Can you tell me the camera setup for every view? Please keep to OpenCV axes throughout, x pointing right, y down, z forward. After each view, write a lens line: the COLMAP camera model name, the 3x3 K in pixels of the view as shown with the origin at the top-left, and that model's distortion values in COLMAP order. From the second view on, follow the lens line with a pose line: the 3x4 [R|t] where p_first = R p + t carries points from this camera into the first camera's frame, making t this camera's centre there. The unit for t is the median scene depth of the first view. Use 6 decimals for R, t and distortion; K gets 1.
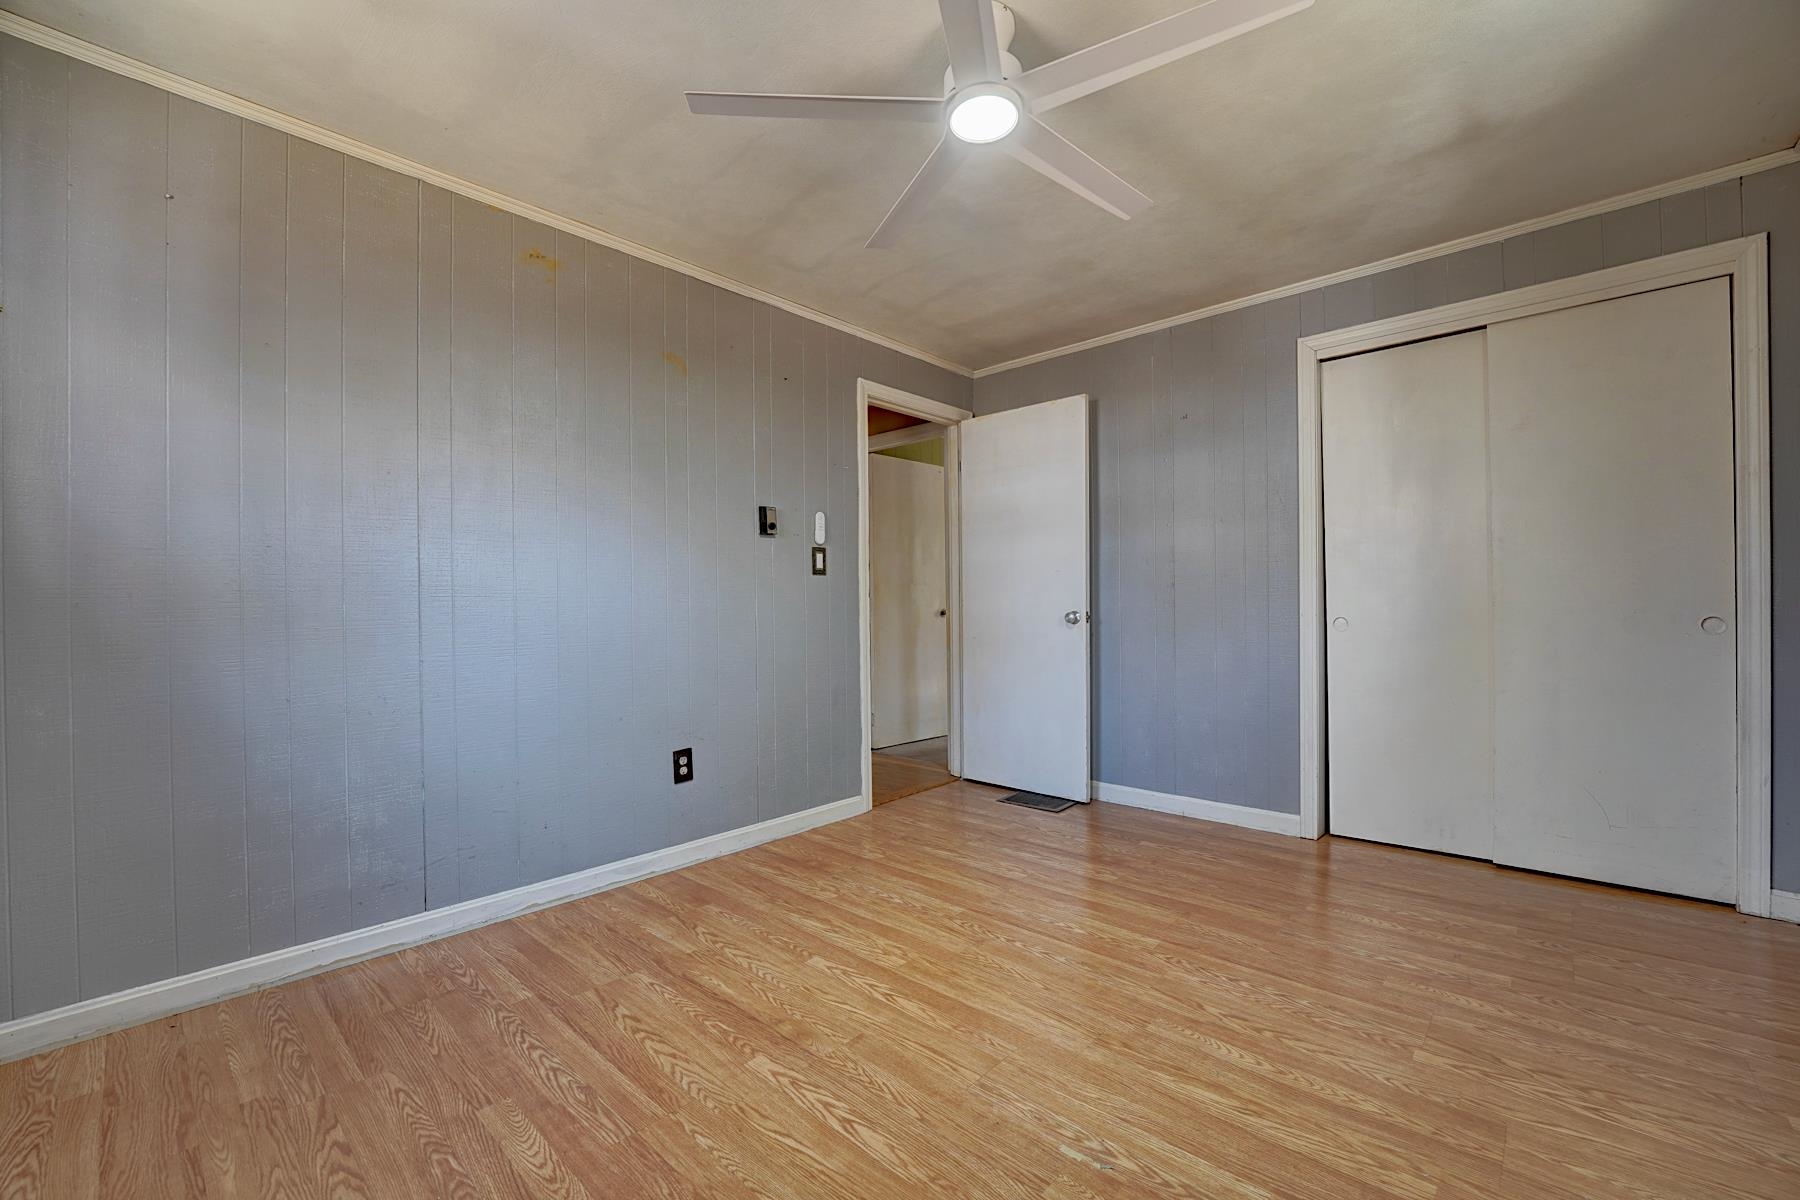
lens RADIAL K [[740.0, 0, 898.9], [0, 740.0, 604.0], [0, 0, 1]] dist [-0.001380, -0.000106]
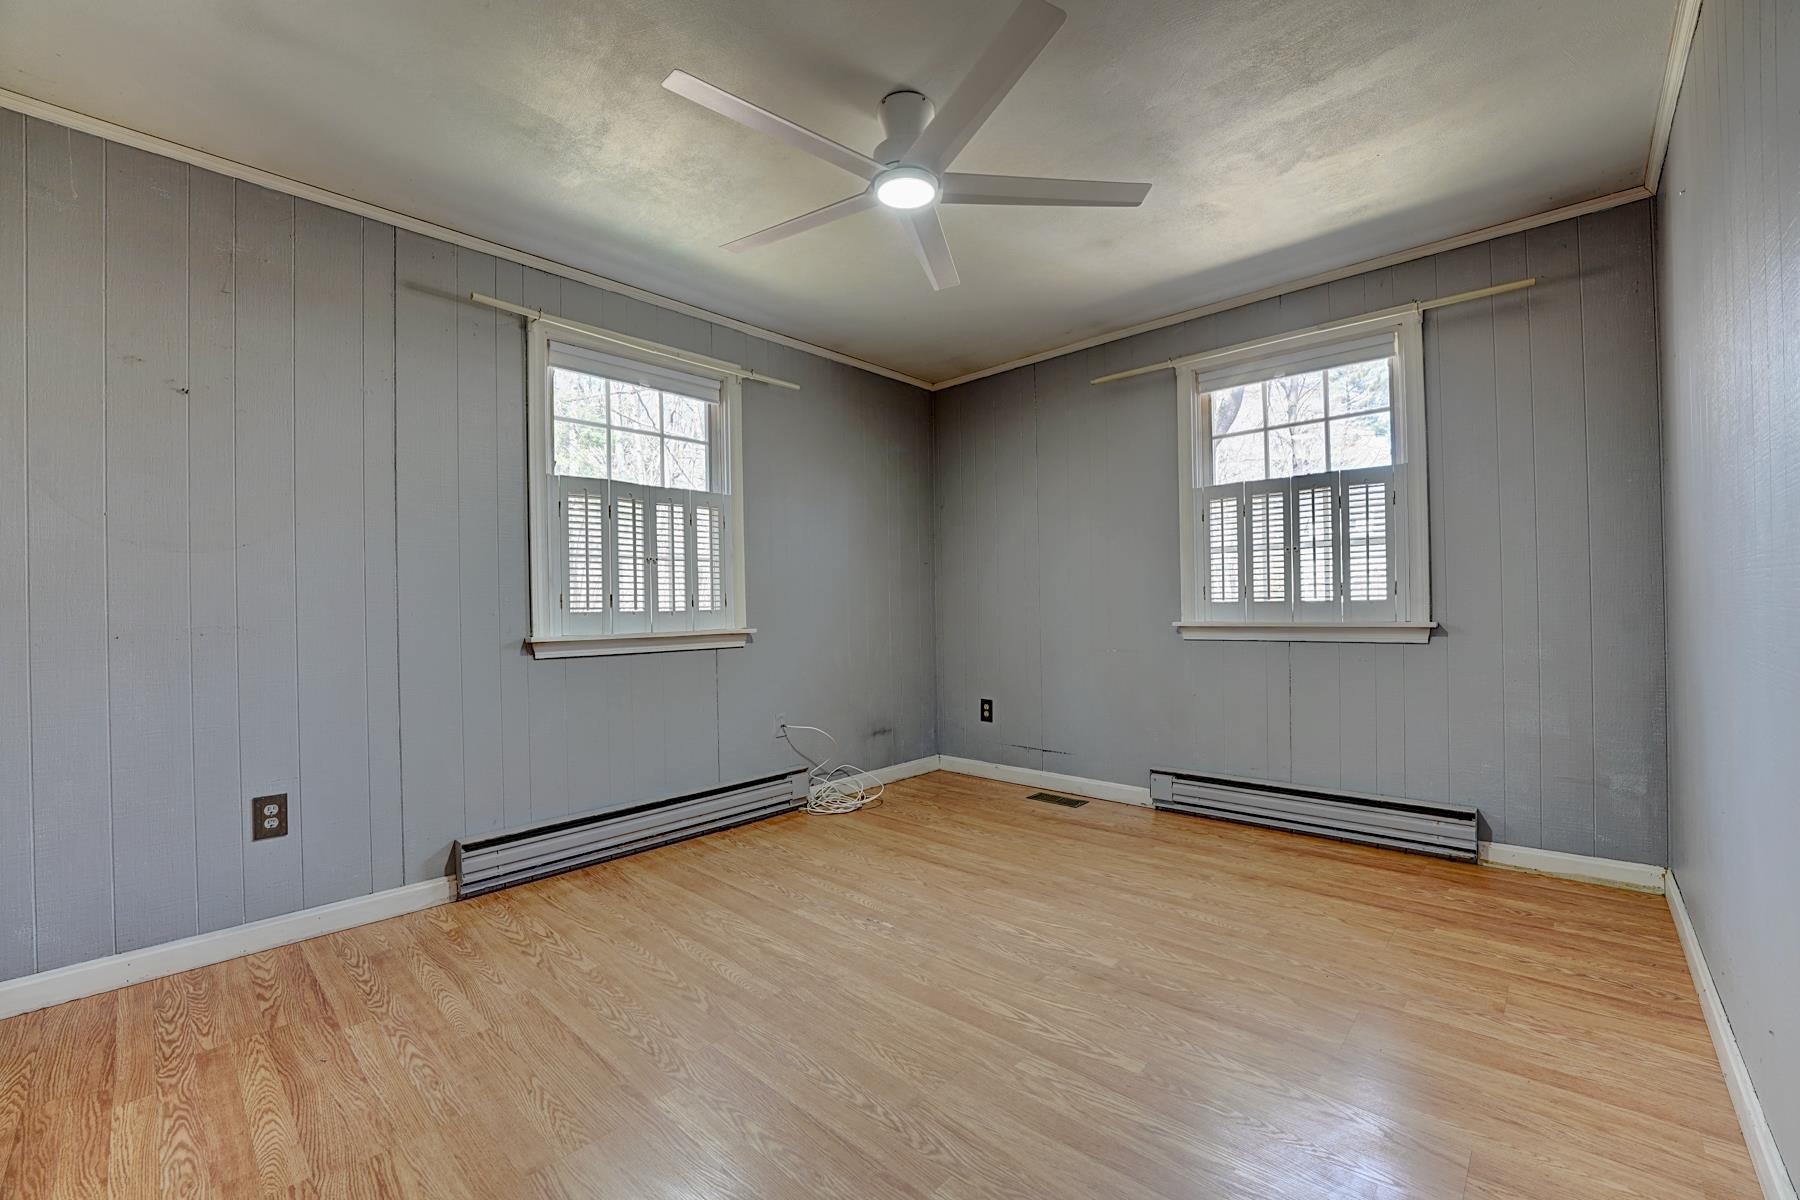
lens RADIAL K [[740.0, 0, 898.9], [0, 740.0, 604.0], [0, 0, 1]] dist [-0.001380, -0.000106]
pose [[-0.999628, 0.026045, 0.008102, 0.130832], [0.026020, 0.999657, -0.003102, 0.000608], [-0.008180, -0.002890, -0.999962, 2.061446]]
